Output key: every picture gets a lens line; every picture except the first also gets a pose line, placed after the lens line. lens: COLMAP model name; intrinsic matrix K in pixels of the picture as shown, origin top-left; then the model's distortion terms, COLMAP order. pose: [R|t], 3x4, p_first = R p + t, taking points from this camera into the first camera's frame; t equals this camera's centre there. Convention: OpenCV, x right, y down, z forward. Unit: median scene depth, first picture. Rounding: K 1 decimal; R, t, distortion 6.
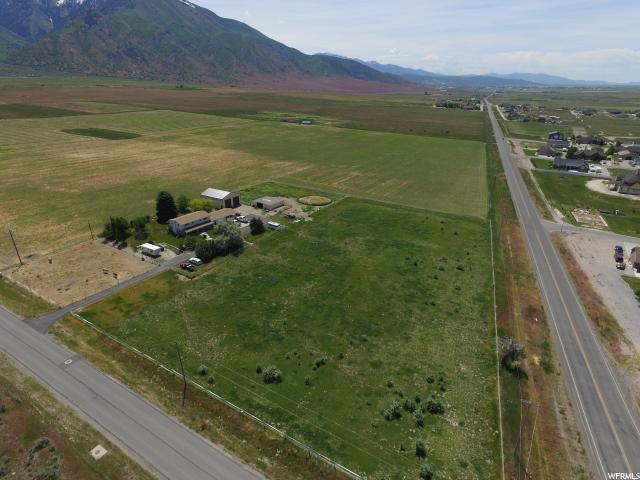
lens RADIAL K [[370.9, 0, 321.9], [0, 370.9, 238.1], [0, 0, 1]] dist [-0.012210, 0.014529]
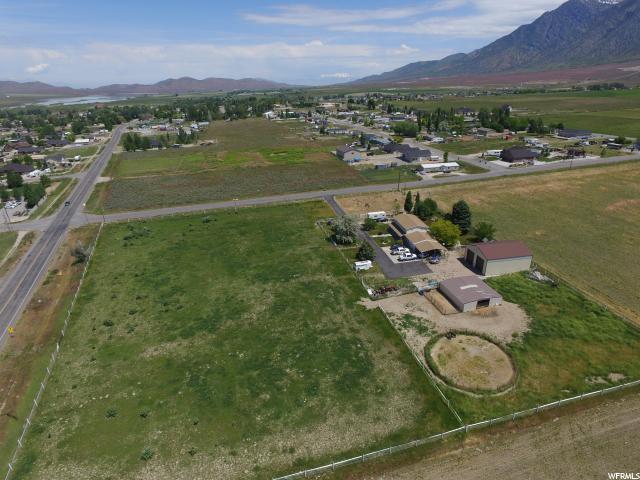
lens RADIAL K [[370.9, 0, 321.9], [0, 370.9, 238.1], [0, 0, 1]] dist [-0.012210, 0.014529]
pose [[-0.708549, 0.284224, -0.645891, 0.451076], [-0.252011, 0.753020, 0.607825, -0.570653], [0.659127, 0.593445, -0.461924, 1.377032]]
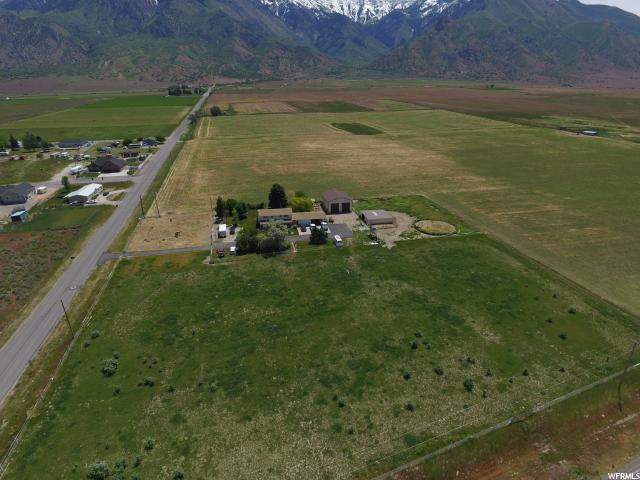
lens RADIAL K [[370.9, 0, 321.9], [0, 370.9, 238.1], [0, 0, 1]] dist [-0.012210, 0.014529]
pose [[0.702713, 0.263366, -0.660933, 0.482531], [-0.262626, 0.959378, 0.103062, -0.133968], [0.661228, 0.101156, 0.743334, 0.319582]]
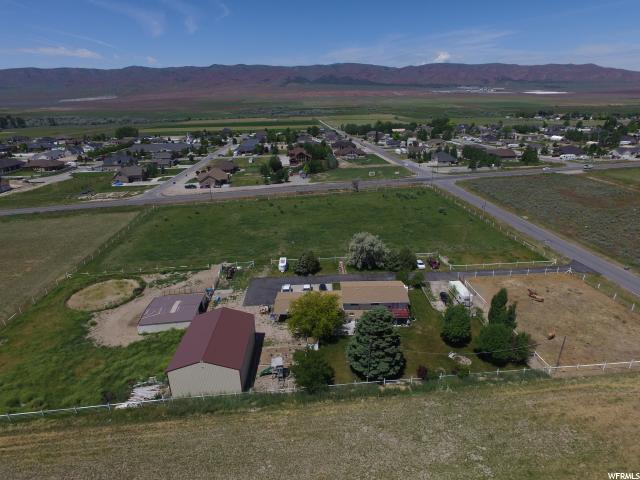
lens RADIAL K [[370.9, 0, 321.9], [0, 370.9, 238.1], [0, 0, 1]] dist [-0.012210, 0.014529]
pose [[-0.579686, -0.288914, 0.761900, -0.739849], [0.325851, 0.774819, 0.541735, -0.456620], [-0.746850, 0.562303, -0.355009, 1.263406]]
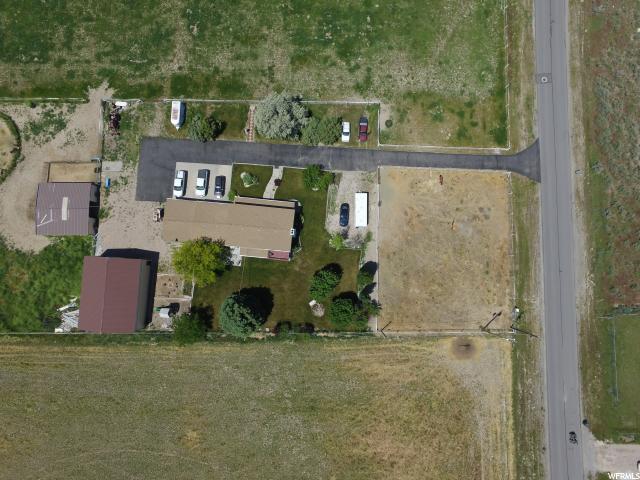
lens RADIAL K [[370.9, 0, 321.9], [0, 370.9, 238.1], [0, 0, 1]] dist [-0.012210, 0.014529]
pose [[-0.501339, -0.864718, 0.030362, -0.451270], [0.309992, -0.146742, 0.939346, -0.558044], [-0.807815, 0.480343, 0.341623, 0.787954]]
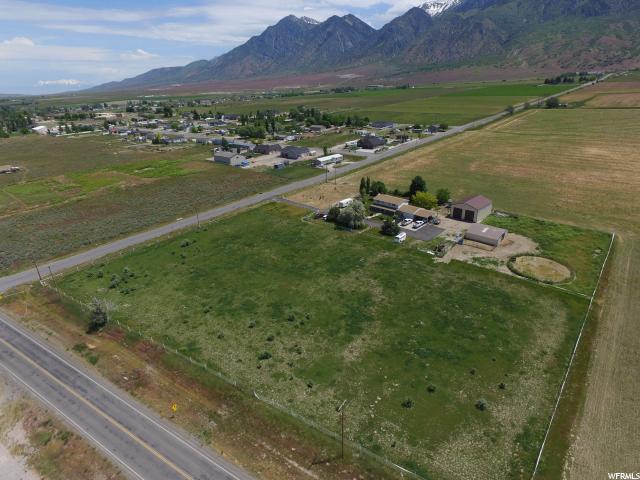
lens RADIAL K [[370.9, 0, 321.9], [0, 370.9, 238.1], [0, 0, 1]] dist [-0.012210, 0.014529]
pose [[-0.173633, 0.384946, -0.906459, 0.792663], [-0.349113, 0.836604, 0.422154, -0.378975], [0.920854, 0.389756, -0.010873, 0.904133]]
